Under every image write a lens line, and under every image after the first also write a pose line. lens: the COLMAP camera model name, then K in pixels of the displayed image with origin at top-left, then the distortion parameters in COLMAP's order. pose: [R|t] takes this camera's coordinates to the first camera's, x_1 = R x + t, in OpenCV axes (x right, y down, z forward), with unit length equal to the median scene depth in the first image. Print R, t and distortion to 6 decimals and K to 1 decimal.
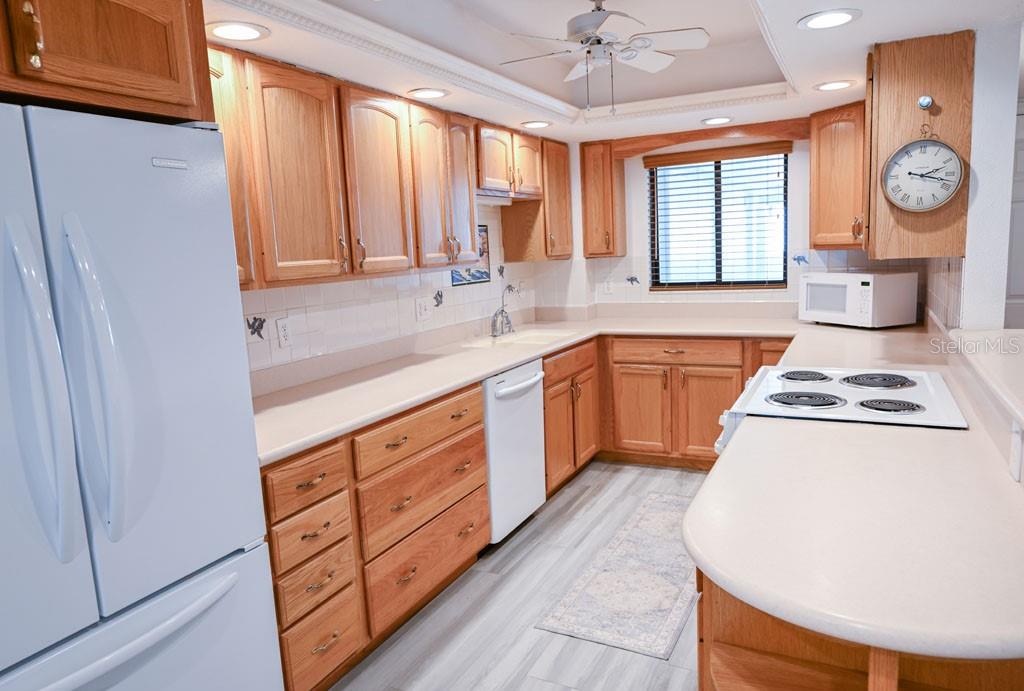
lens RADIAL K [[686.2, 0, 512.0], [0, 686.2, 345.5], [0, 0, 1]] dist [0.000116, 0.000006]
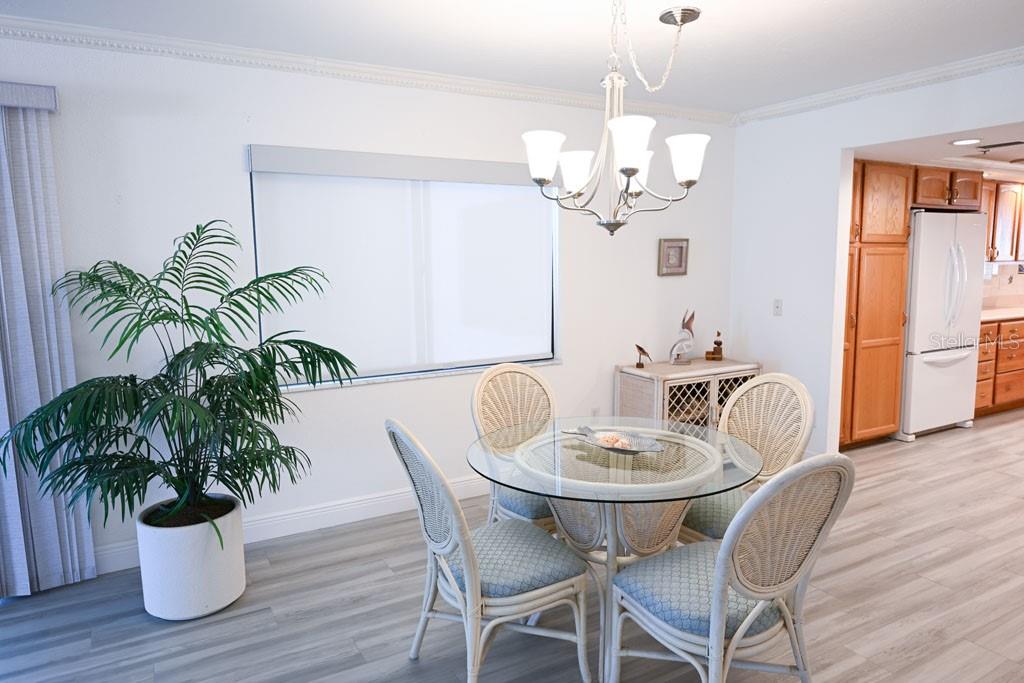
lens RADIAL K [[654.0, 0, 512.0], [0, 654.0, 341.5], [0, 0, 1]] dist [-0.001040, -0.000340]
pose [[0.825429, 0.102491, -0.555123, -0.360013], [-0.106240, 0.994012, 0.025550, 0.323753], [0.554418, 0.037887, 0.831375, -2.025870]]
